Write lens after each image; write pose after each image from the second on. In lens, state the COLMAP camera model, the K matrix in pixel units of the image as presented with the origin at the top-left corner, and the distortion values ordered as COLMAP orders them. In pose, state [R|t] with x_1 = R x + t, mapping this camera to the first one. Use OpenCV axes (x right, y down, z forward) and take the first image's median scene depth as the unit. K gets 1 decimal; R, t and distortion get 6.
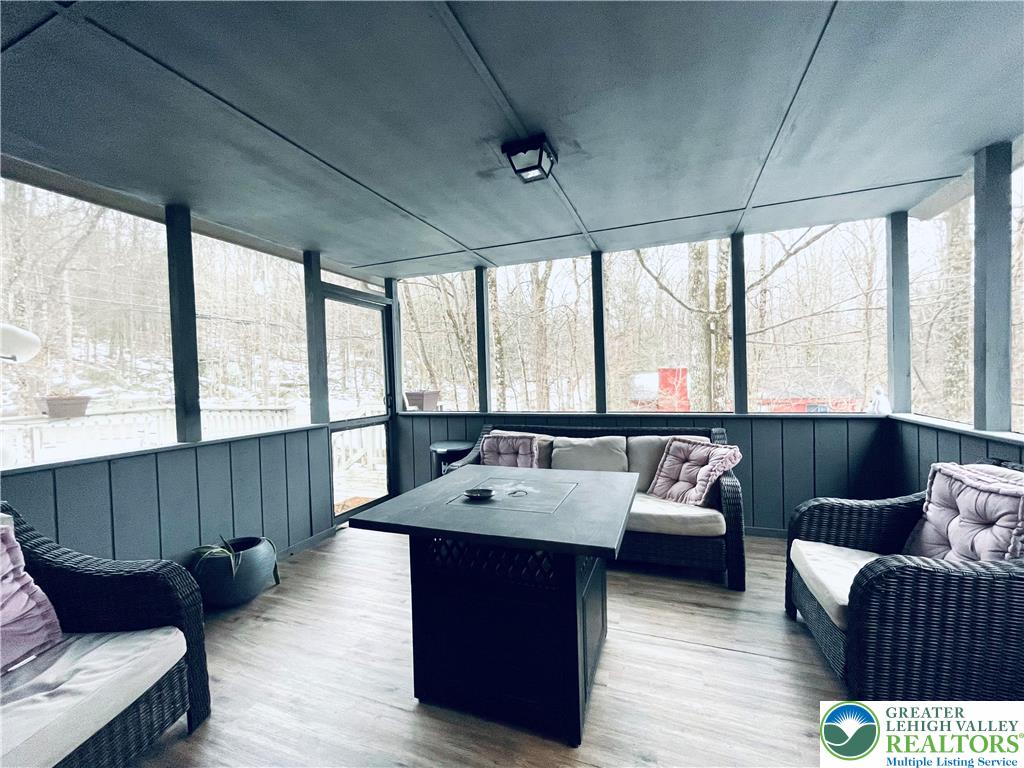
lens RADIAL K [[414.1, 0, 512.0], [0, 414.1, 384.0], [0, 0, 1]] dist [-0.004229, -0.000068]
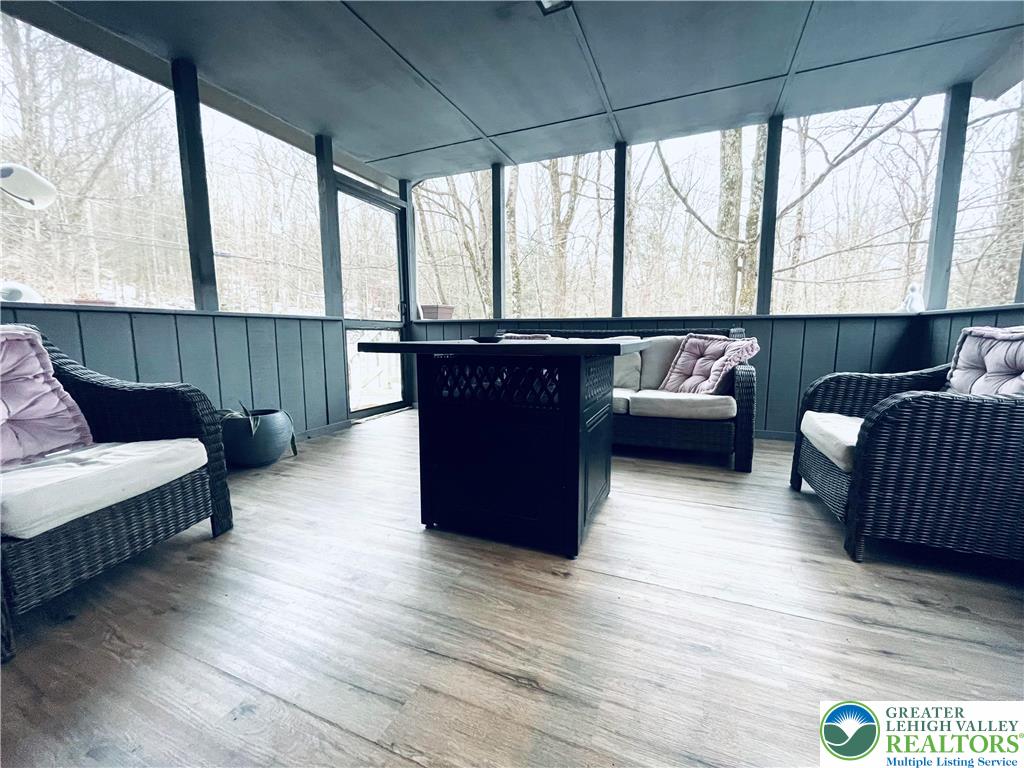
lens RADIAL K [[414.1, 0, 512.0], [0, 414.1, 384.0], [0, 0, 1]] dist [-0.004229, -0.000068]
pose [[0.998746, 0.031996, -0.038499, 0.012624], [-0.027768, 0.994007, 0.105731, 0.153832], [0.041651, -0.104529, 0.993649, -0.000433]]
